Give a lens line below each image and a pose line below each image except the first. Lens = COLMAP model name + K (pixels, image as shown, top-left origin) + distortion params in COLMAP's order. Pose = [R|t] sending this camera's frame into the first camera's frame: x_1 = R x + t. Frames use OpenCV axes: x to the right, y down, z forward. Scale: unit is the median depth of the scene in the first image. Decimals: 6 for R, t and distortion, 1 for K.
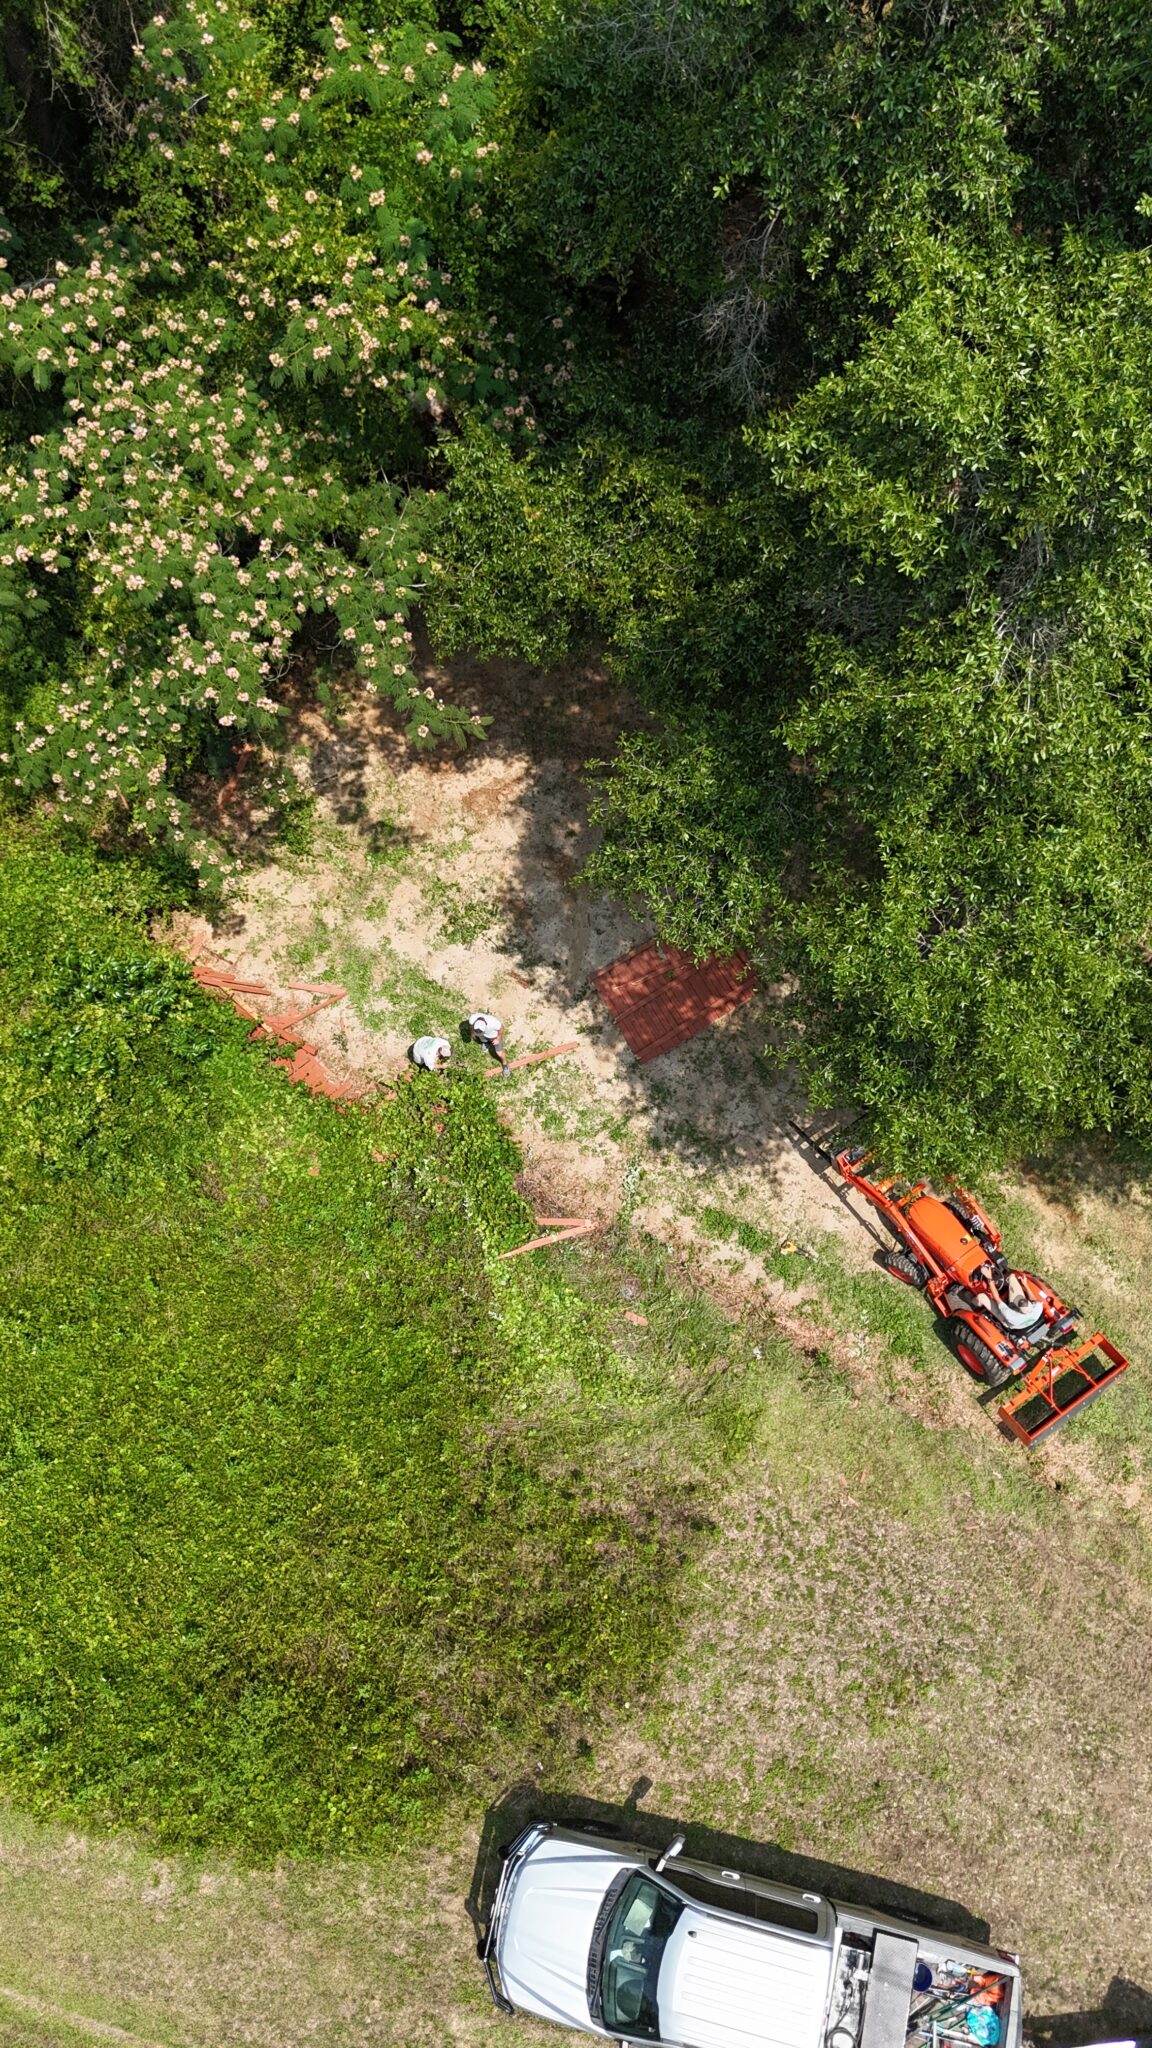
lens RADIAL K [[1524.5, 0, 572.5], [0, 1524.5, 1026.3], [0, 0, 1]] dist [0.035343, 0.000079]
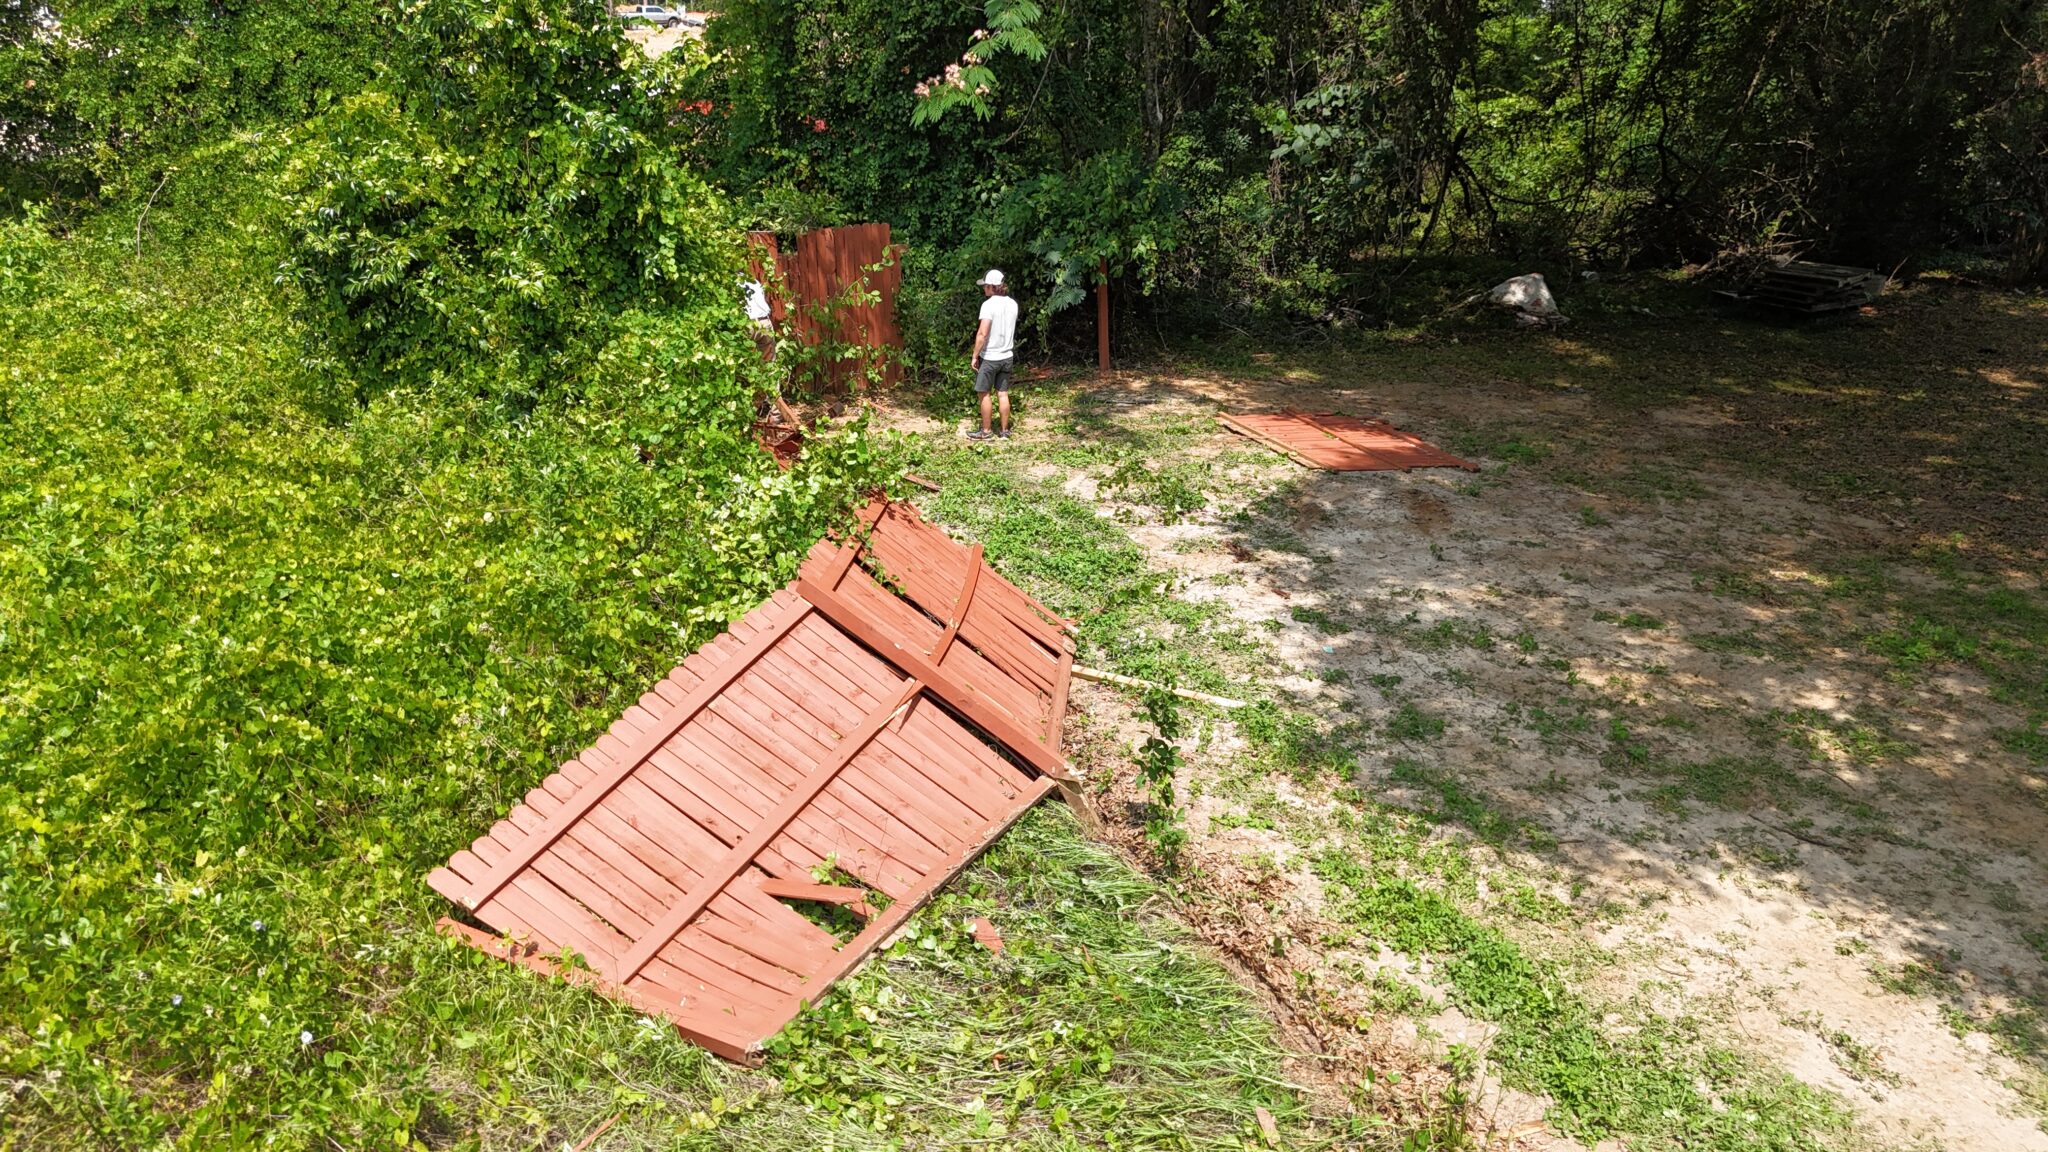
lens RADIAL K [[1521.5, 0, 1014.8], [0, 1521.5, 565.0], [0, 0, 1]] dist [0.066996, -0.059632]
pose [[0.807871, 0.229477, -0.542848, 0.199938], [-0.557500, 0.596291, -0.577608, 0.339876], [0.191148, 0.769271, 0.609660, 0.810780]]
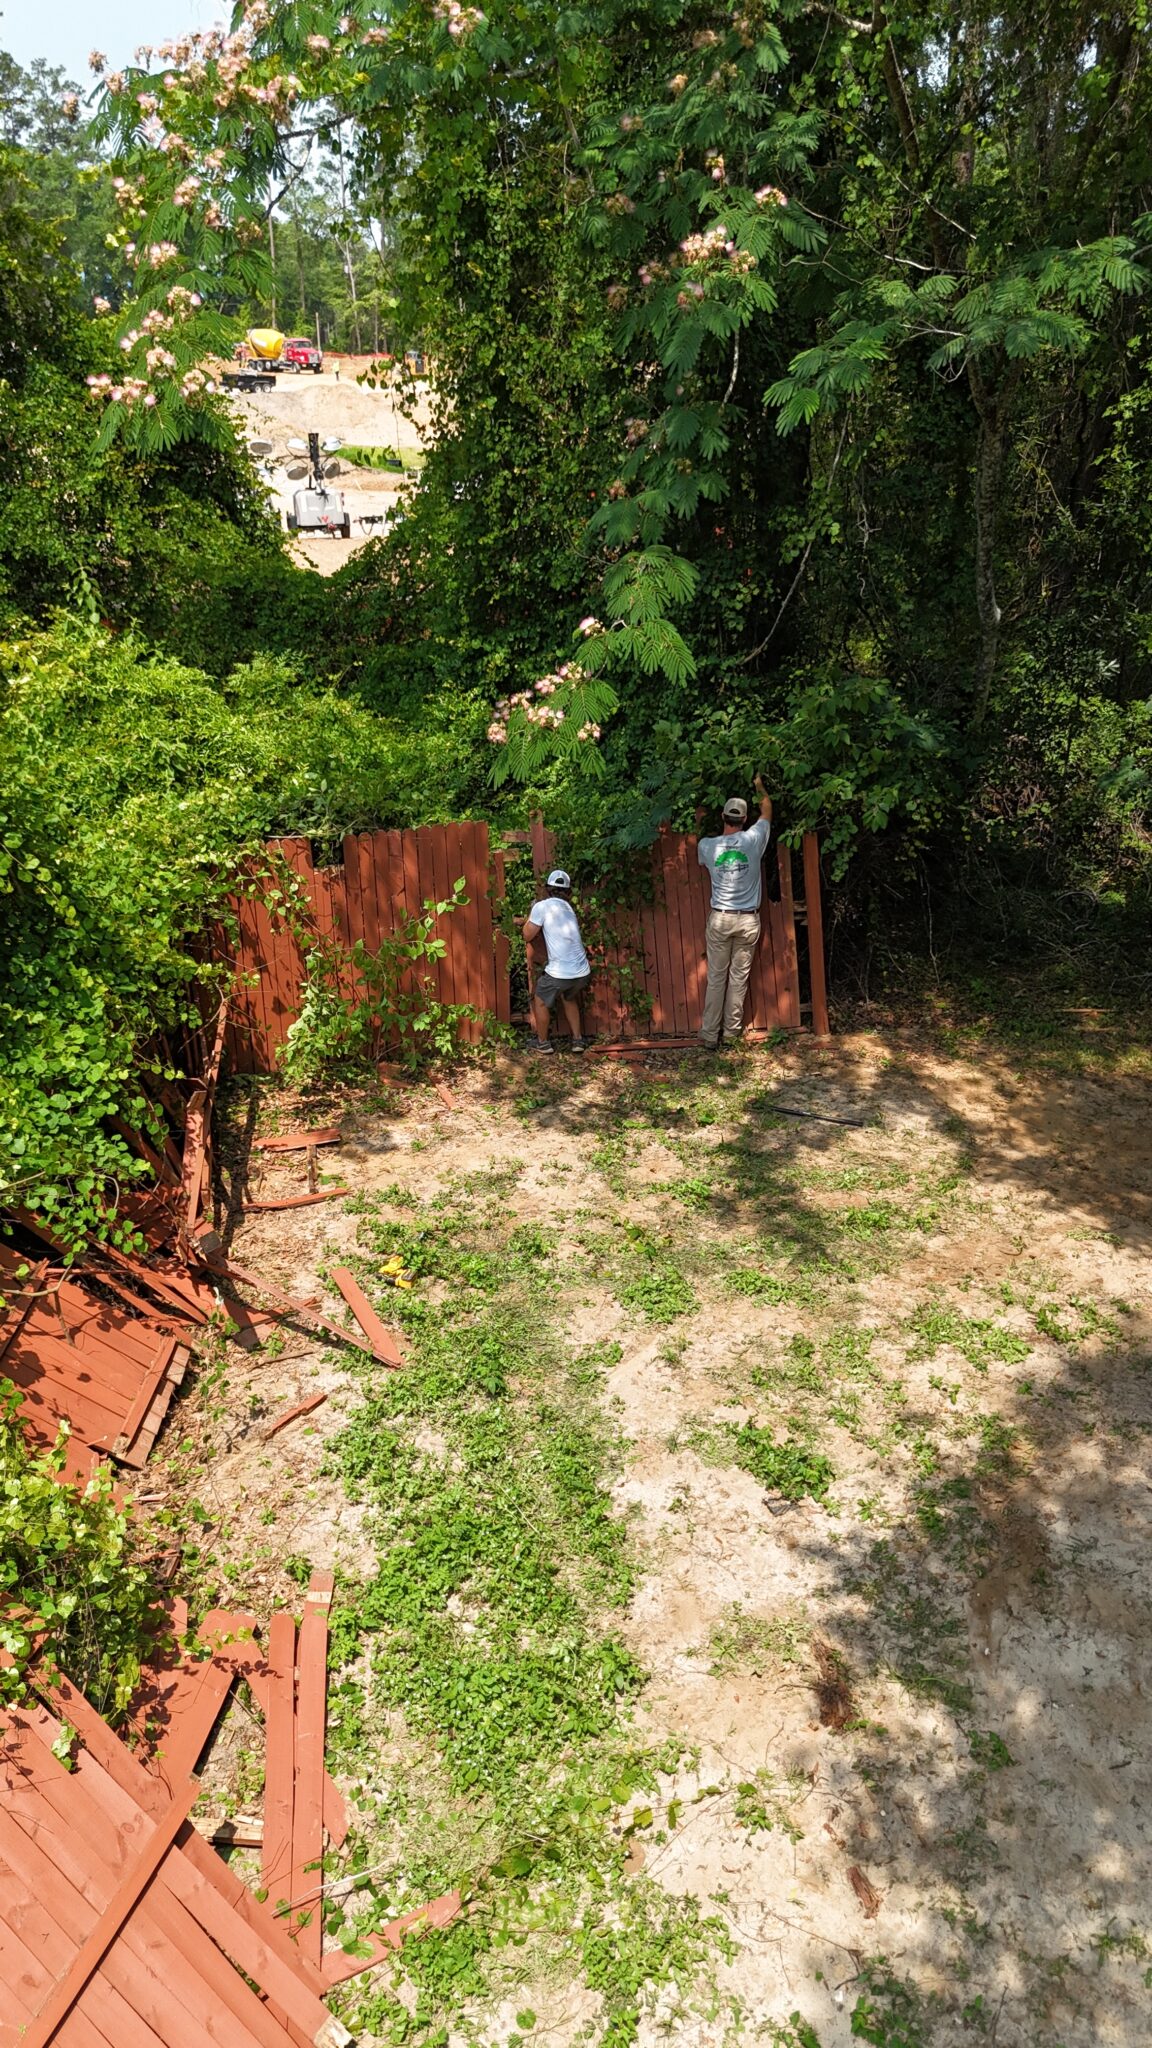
lens RADIAL K [[1511.1, 0, 588.5], [0, 1511.1, 1029.6], [0, 0, 1]] dist [0.065919, -0.053488]
pose [[0.640529, 0.344695, -0.686228, 0.088460], [-0.724211, 0.568359, -0.390494, 0.040491], [0.255423, 0.747097, 0.613682, 0.880957]]
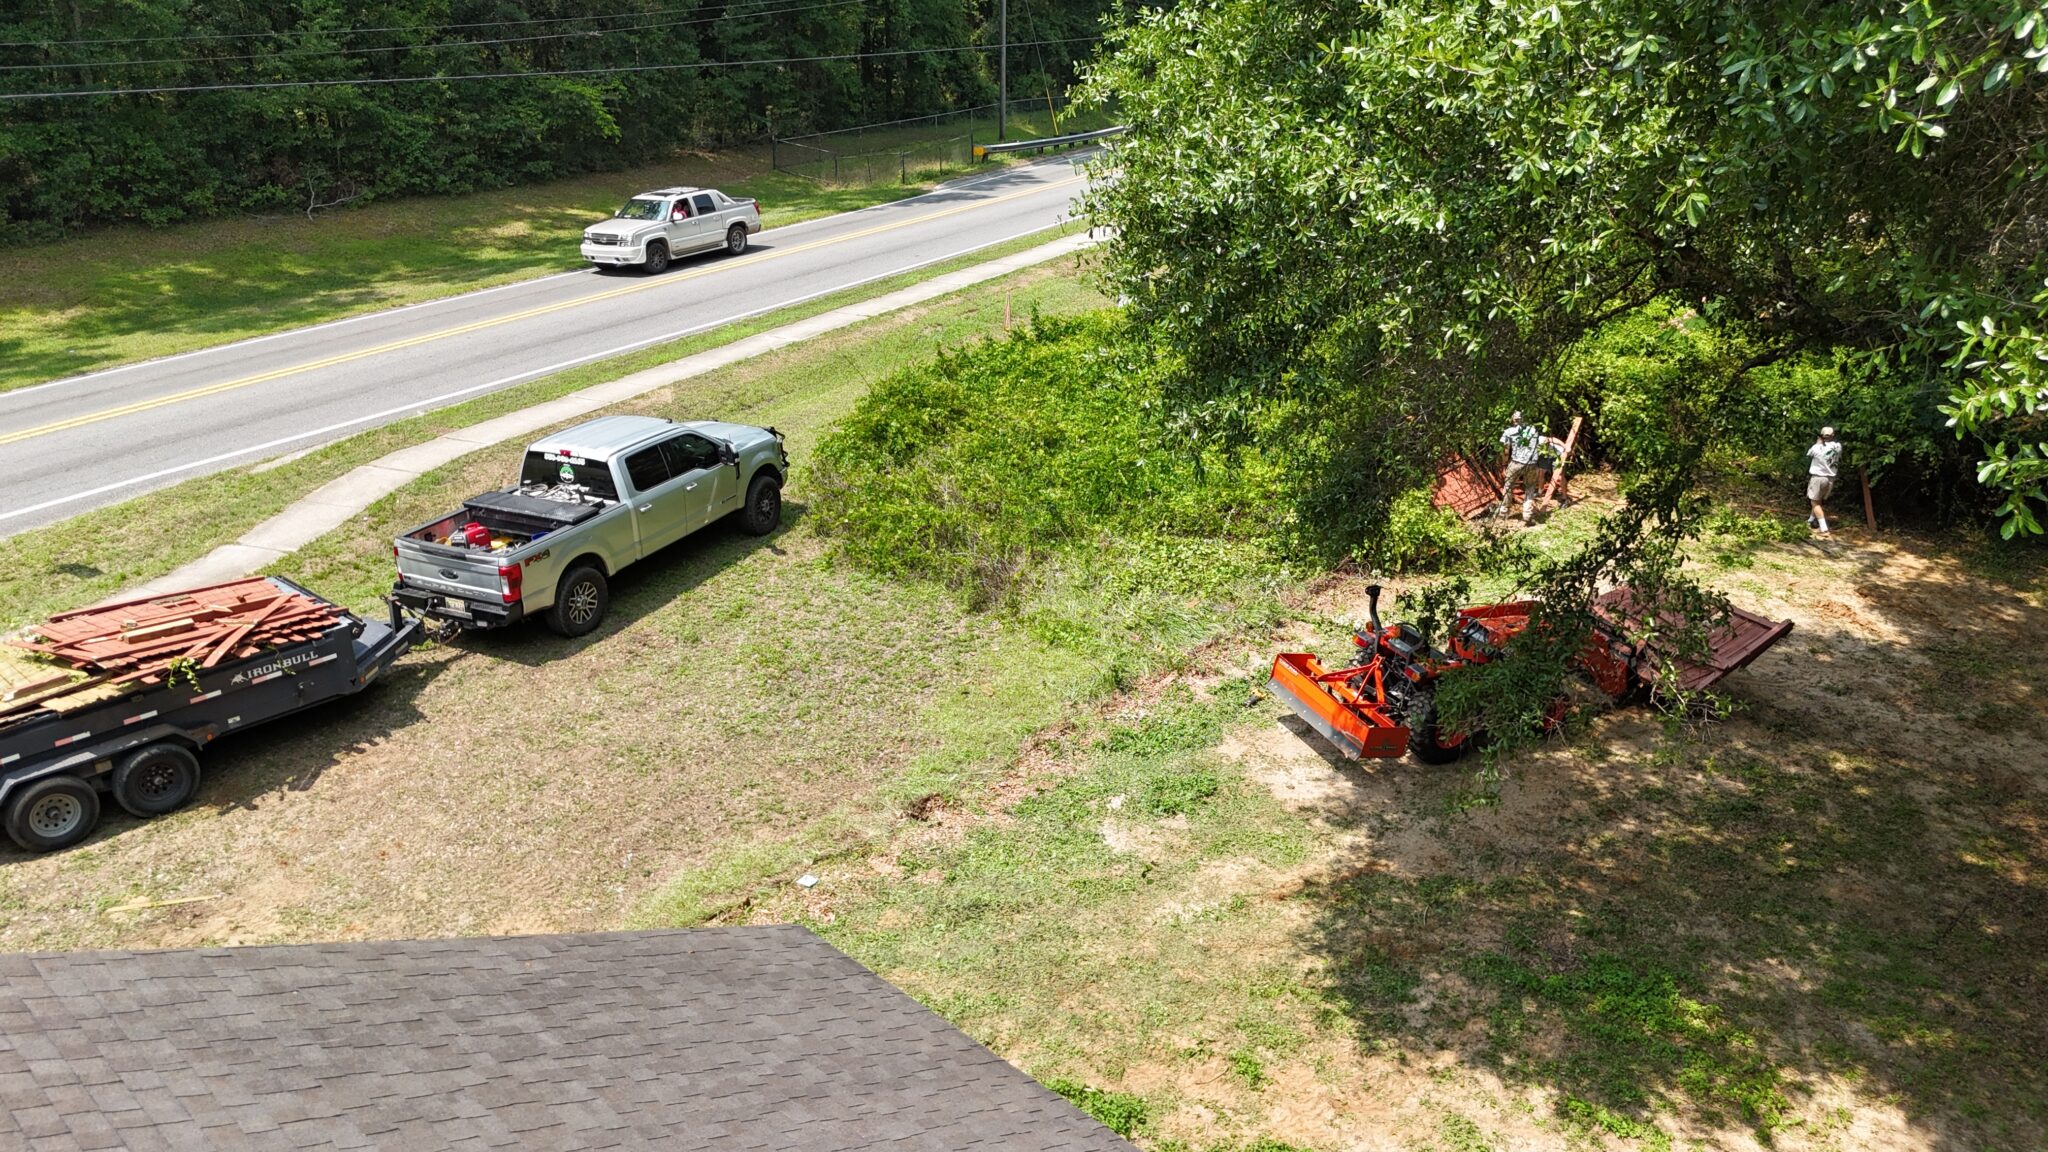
lens RADIAL K [[1507.7, 0, 1024.5], [0, 1507.7, 589.9], [0, 0, 1]] dist [0.067924, -0.059235]
pose [[-0.205404, 0.403692, -0.891539, 0.957363], [-0.917012, 0.238861, 0.319430, -0.015802], [0.341905, 0.883164, 0.321127, 0.695940]]
